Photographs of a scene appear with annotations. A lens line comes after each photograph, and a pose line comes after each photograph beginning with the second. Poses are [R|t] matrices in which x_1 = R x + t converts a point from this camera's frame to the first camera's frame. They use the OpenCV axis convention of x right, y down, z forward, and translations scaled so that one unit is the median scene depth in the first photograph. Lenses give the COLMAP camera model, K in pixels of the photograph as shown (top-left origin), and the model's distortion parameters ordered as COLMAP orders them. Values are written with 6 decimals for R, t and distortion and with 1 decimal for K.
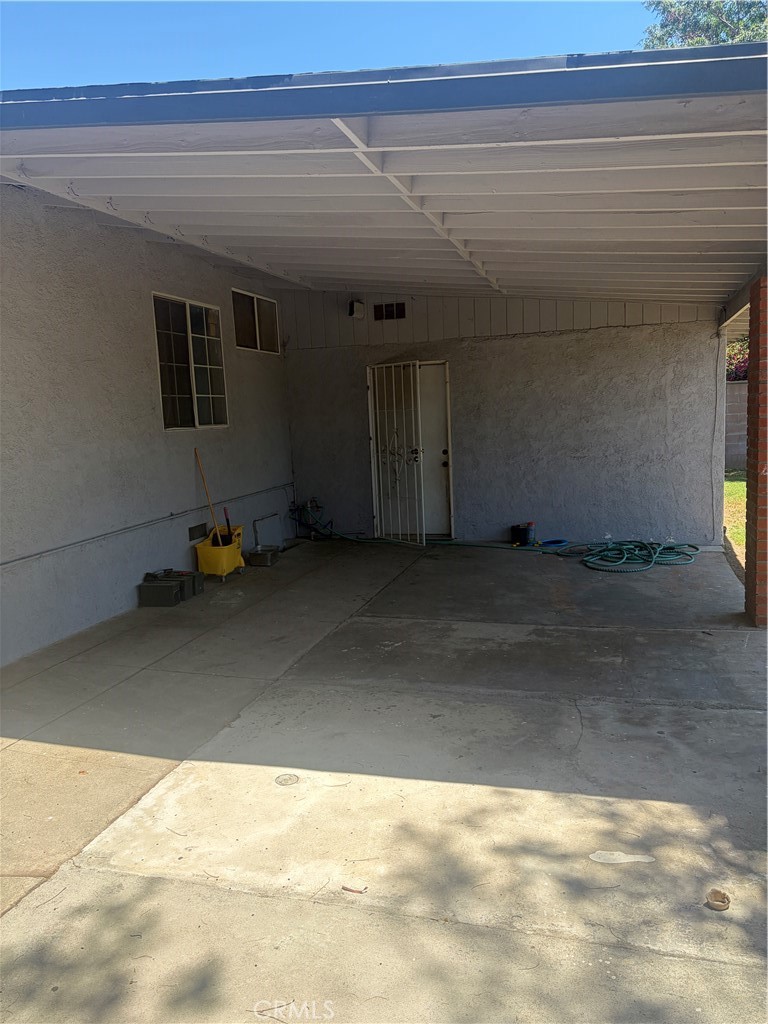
lens RADIAL K [[774.6, 0, 386.4], [0, 774.6, 516.4], [0, 0, 1]] dist [0.044780, -0.054710]
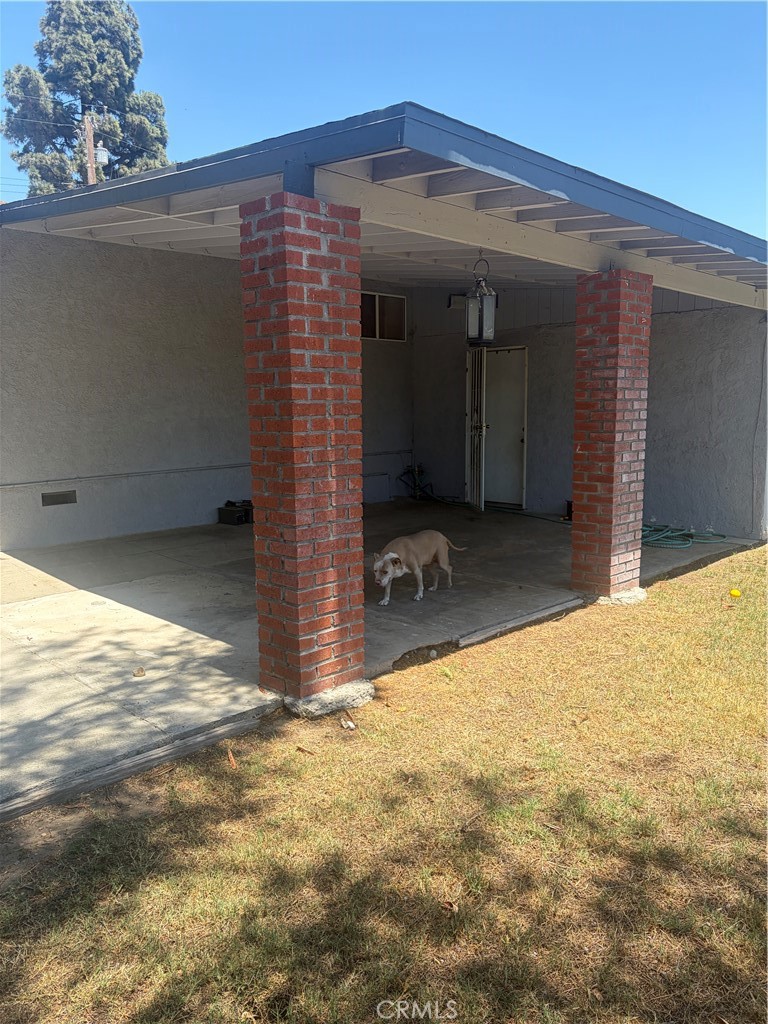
lens RADIAL K [[774.6, 0, 384.4], [0, 774.6, 515.8], [0, 0, 1]] dist [0.044780, -0.054710]
pose [[0.864644, 0.105514, -0.491179, 0.501446], [-0.094236, 0.994405, 0.047729, 0.005607], [0.493467, 0.005018, 0.869750, -0.063337]]
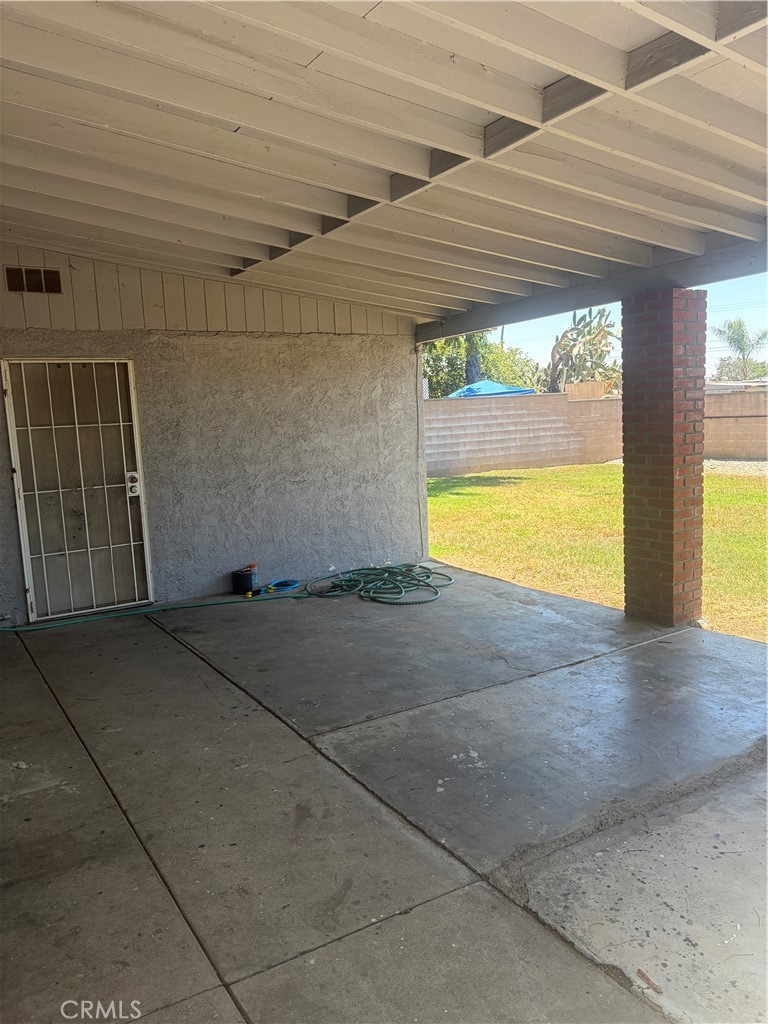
lens RADIAL K [[774.6, 0, 410.0], [0, 774.6, 507.5], [0, 0, 1]] dist [0.044780, -0.054710]
pose [[0.653710, -0.078715, 0.752640, -0.329946], [0.115414, 0.993311, 0.003642, -0.037991], [-0.747892, 0.084485, 0.658422, 0.359816]]
